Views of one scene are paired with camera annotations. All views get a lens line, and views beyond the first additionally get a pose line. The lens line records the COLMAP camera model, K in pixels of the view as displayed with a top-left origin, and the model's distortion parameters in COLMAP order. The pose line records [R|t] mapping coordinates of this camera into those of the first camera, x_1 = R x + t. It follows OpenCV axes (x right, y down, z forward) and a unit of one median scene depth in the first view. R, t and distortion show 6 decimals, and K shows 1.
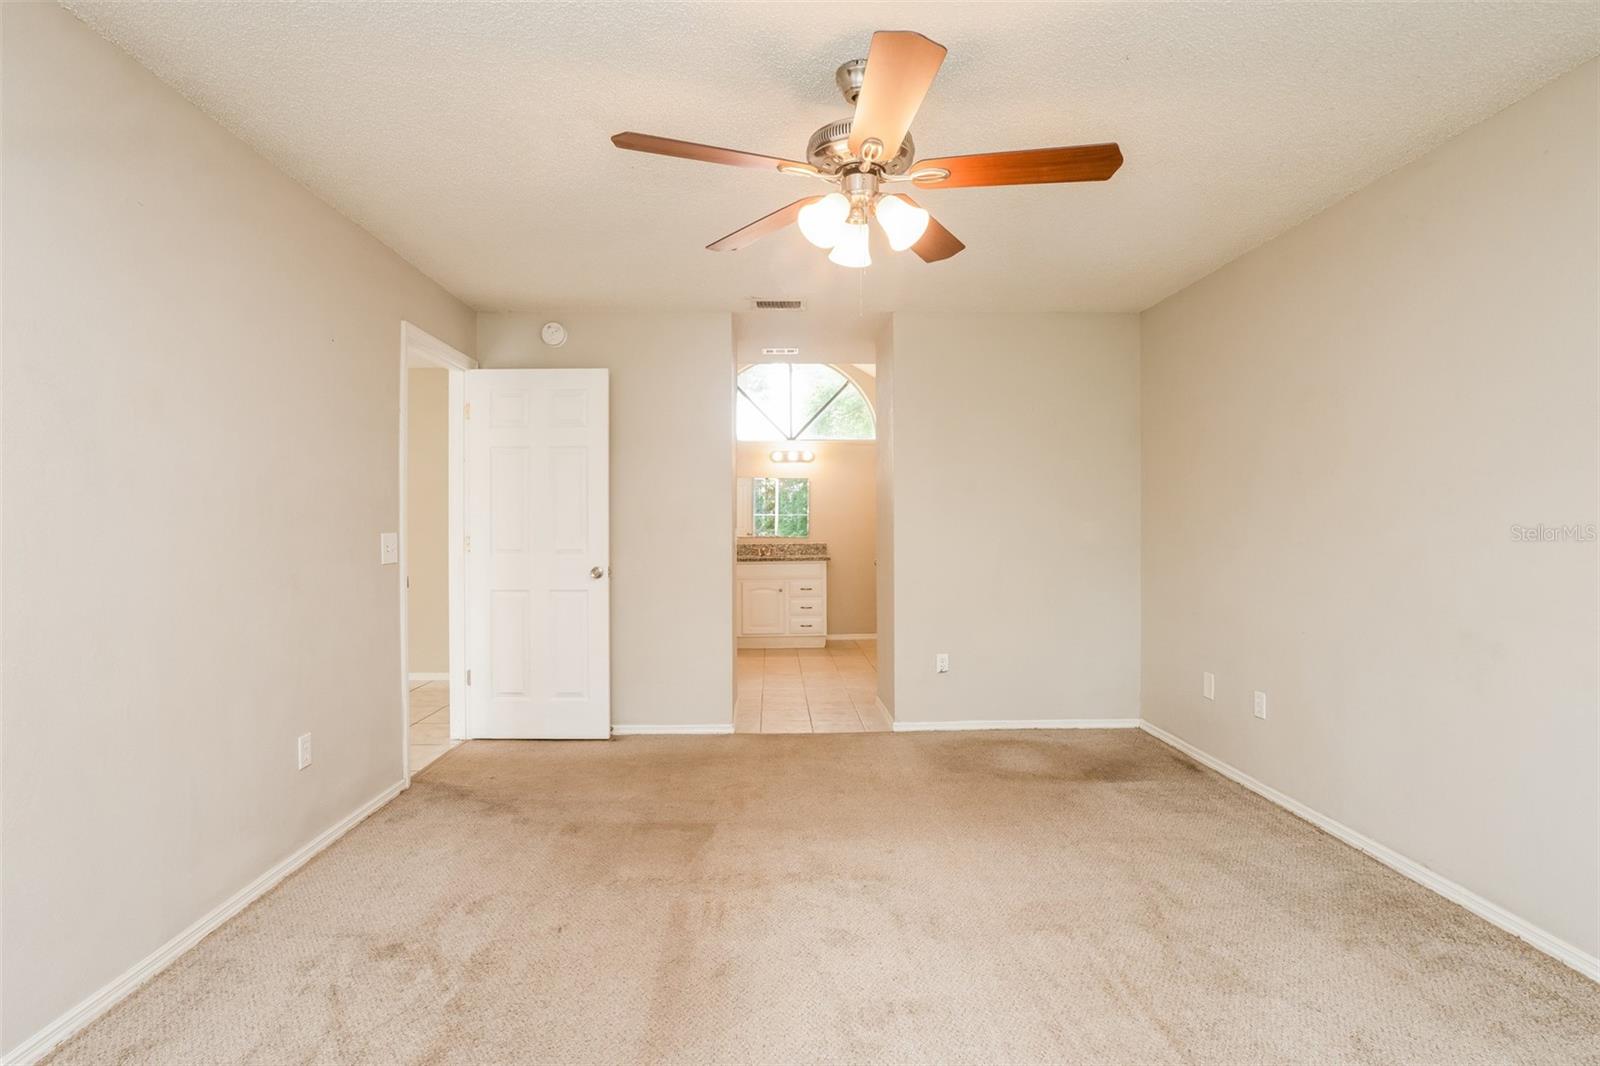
lens RADIAL K [[770.7, 0, 793.4], [0, 770.7, 526.4], [0, 0, 1]] dist [-0.030030, 0.006235]
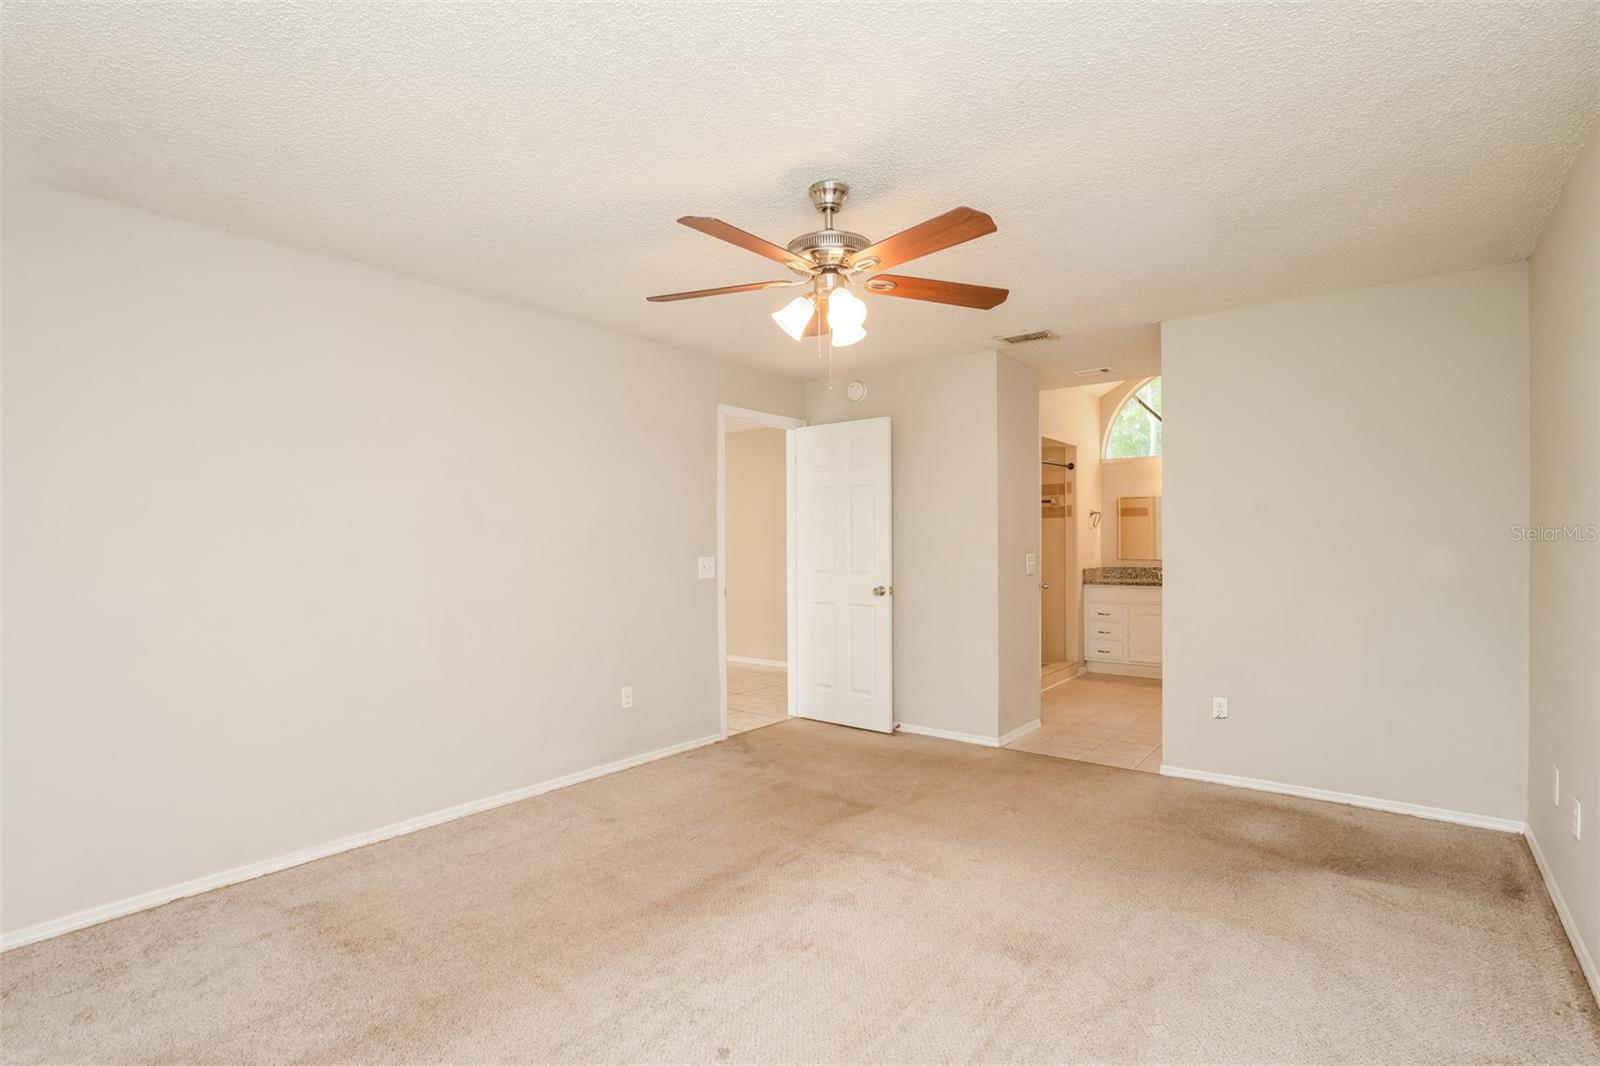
lens RADIAL K [[770.7, 0, 785.0], [0, 770.7, 544.1], [0, 0, 1]] dist [-0.030030, 0.006235]
pose [[0.763262, 0.002643, -0.646084, 0.394850], [0.001400, 0.999983, 0.005744, -0.018213], [0.646087, -0.005289, 0.763245, 0.003477]]
